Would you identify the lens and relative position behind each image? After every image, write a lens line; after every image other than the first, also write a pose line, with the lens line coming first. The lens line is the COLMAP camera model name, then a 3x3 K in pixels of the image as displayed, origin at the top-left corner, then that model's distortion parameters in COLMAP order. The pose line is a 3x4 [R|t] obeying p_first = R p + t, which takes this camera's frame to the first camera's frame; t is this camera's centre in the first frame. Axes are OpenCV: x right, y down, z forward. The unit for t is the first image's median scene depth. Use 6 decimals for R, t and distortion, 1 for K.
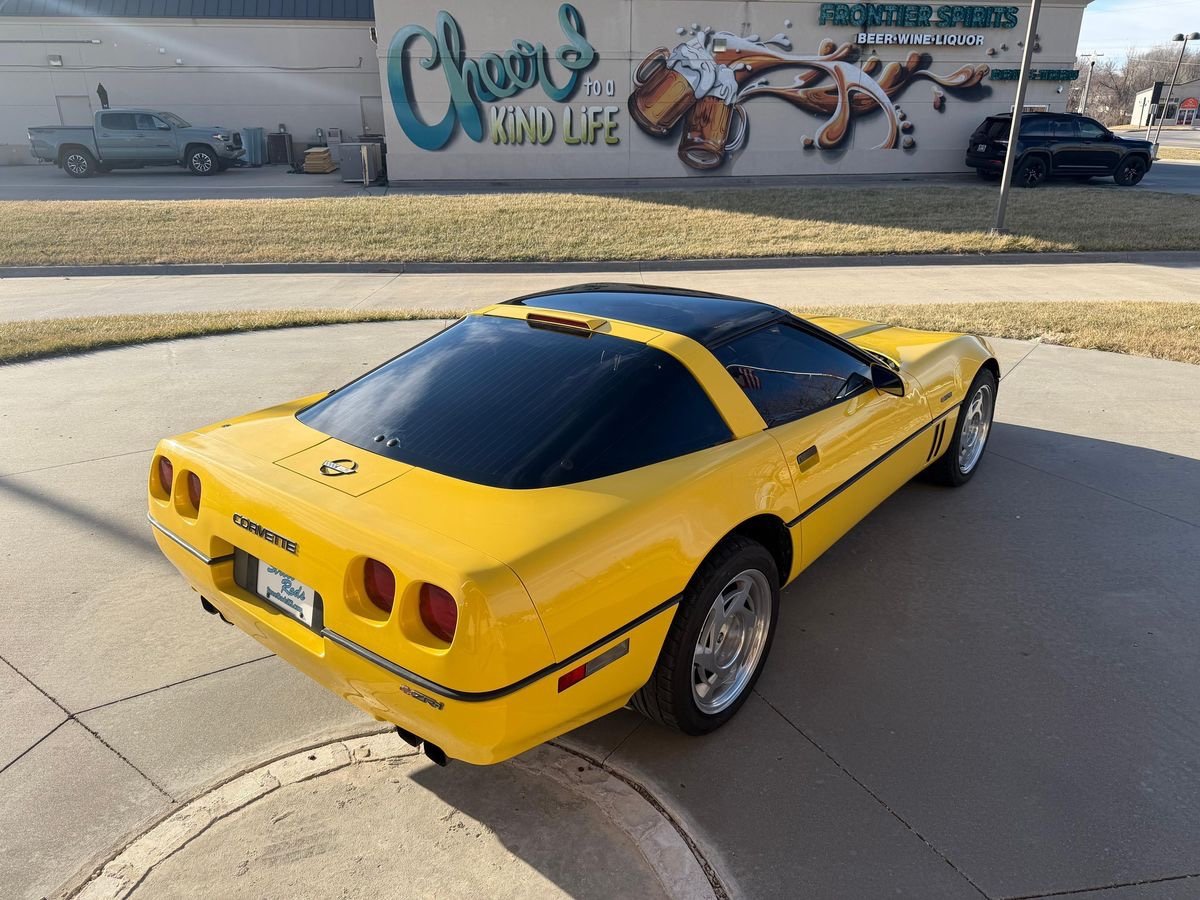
lens RADIAL K [[850.0, 0, 597.7], [0, 850.0, 459.9], [0, 0, 1]] dist [0.028893, -0.036870]
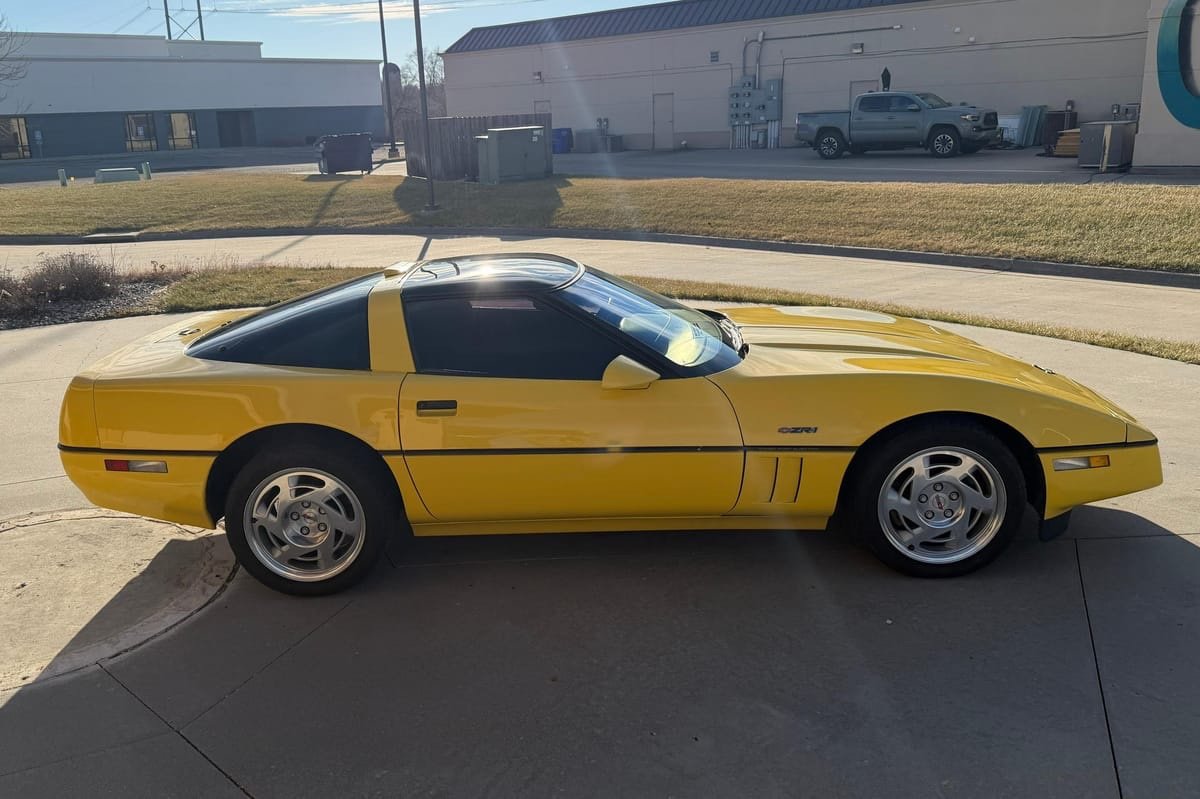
lens RADIAL K [[995.4, 0, 555.7], [0, 995.4, 378.6], [0, 0, 1]] dist [0.034192, -0.048009]
pose [[0.613261, 0.182345, -0.768545, 0.181623], [-0.261530, 0.964983, 0.020263, -0.014383], [0.745327, 0.188571, 0.639475, 0.038404]]
